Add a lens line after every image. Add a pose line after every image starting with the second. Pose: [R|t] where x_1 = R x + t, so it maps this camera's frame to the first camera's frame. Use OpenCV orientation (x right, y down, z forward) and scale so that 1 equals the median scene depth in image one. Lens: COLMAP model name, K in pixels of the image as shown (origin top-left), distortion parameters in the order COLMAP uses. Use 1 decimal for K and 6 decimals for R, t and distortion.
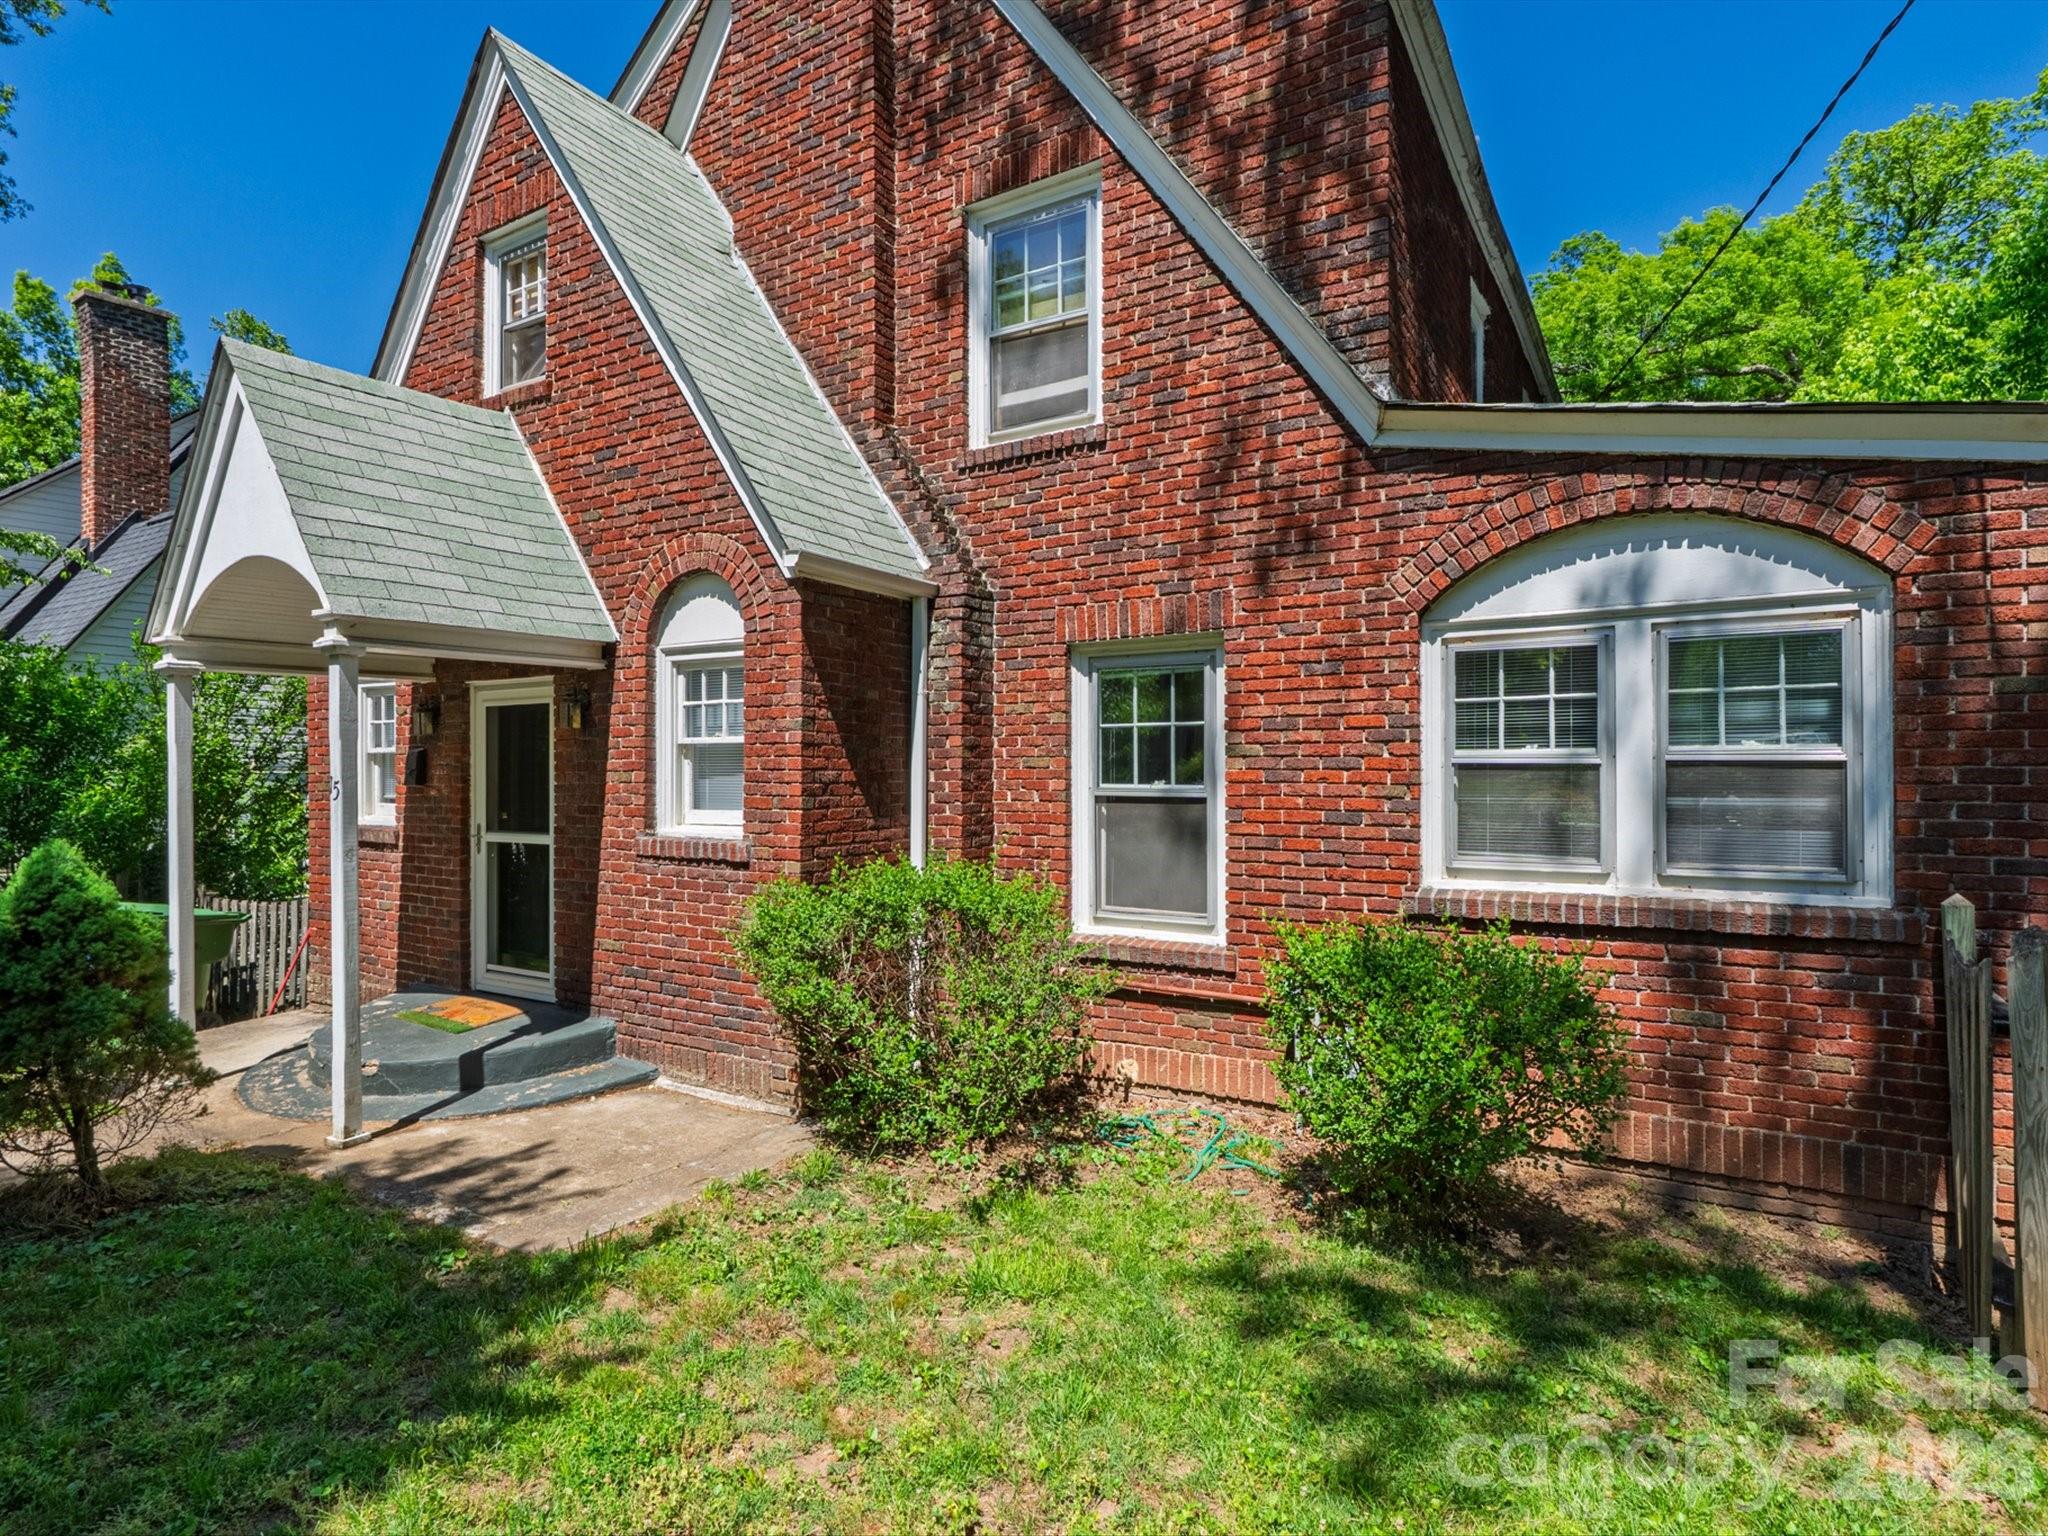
lens RADIAL K [[1101.3, 0, 1024.0], [0, 1101.3, 768.0], [0, 0, 1]] dist [-0.001074, -0.000026]
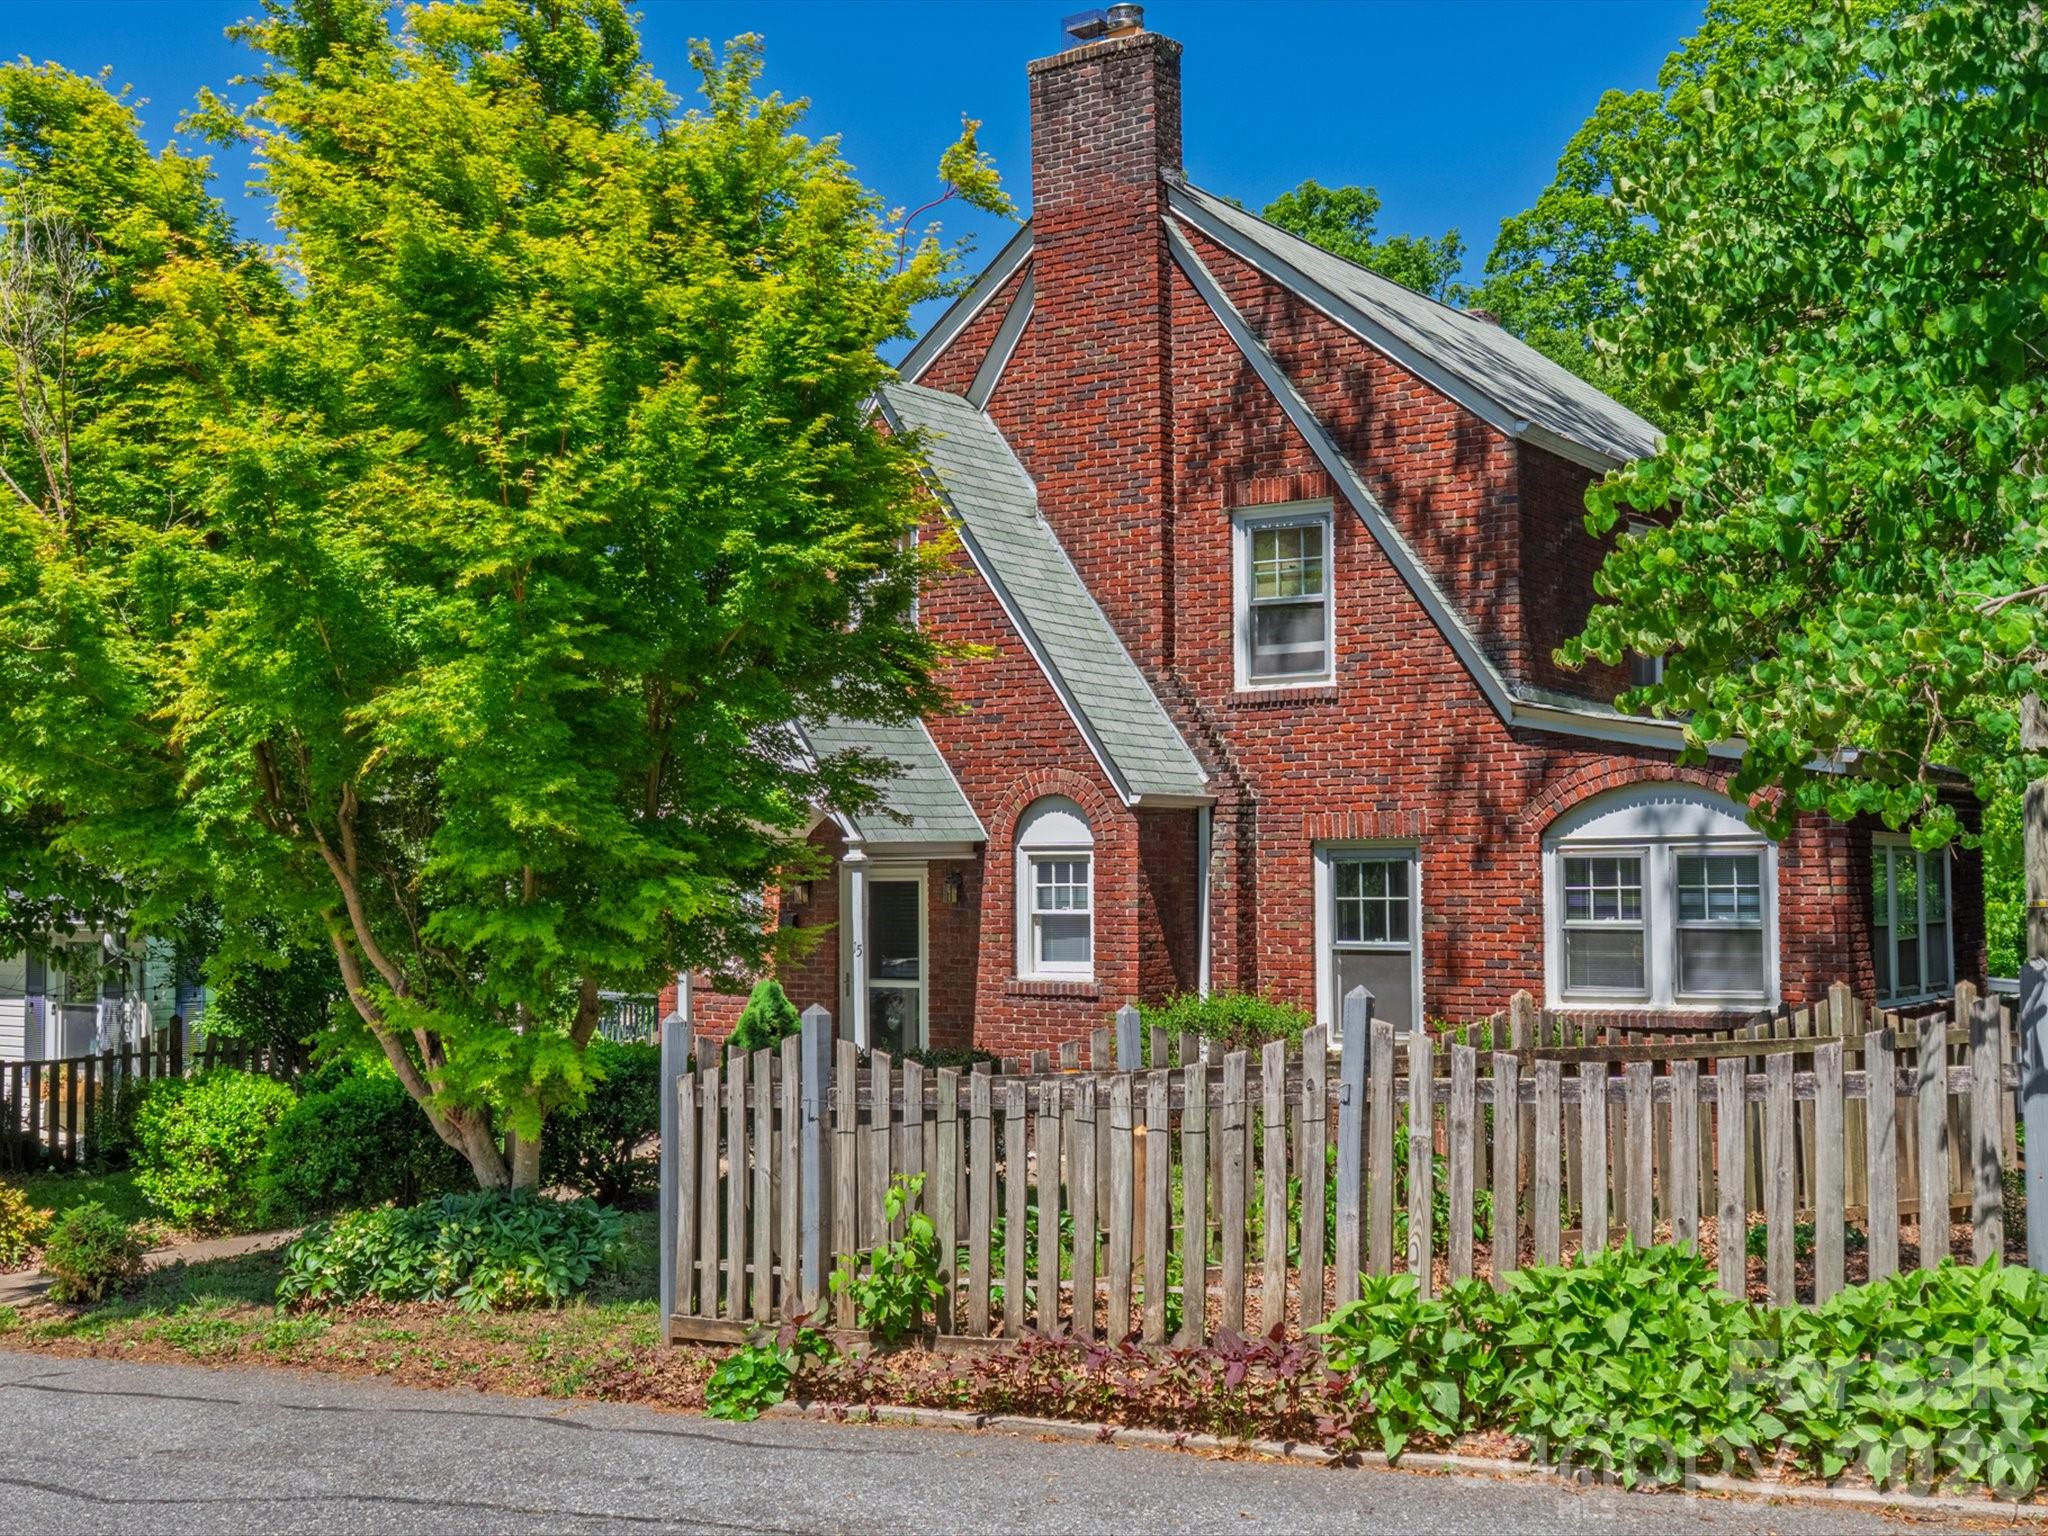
lens RADIAL K [[2457.6, 0, 1113.0], [0, 2457.6, 773.8], [0, 0, 1]] dist [0.009331, 0.001554]
pose [[0.999875, -0.006832, -0.014262, -0.166988], [0.006310, 0.999321, -0.036293, -0.085761], [0.014500, 0.036198, 0.999239, -2.113786]]
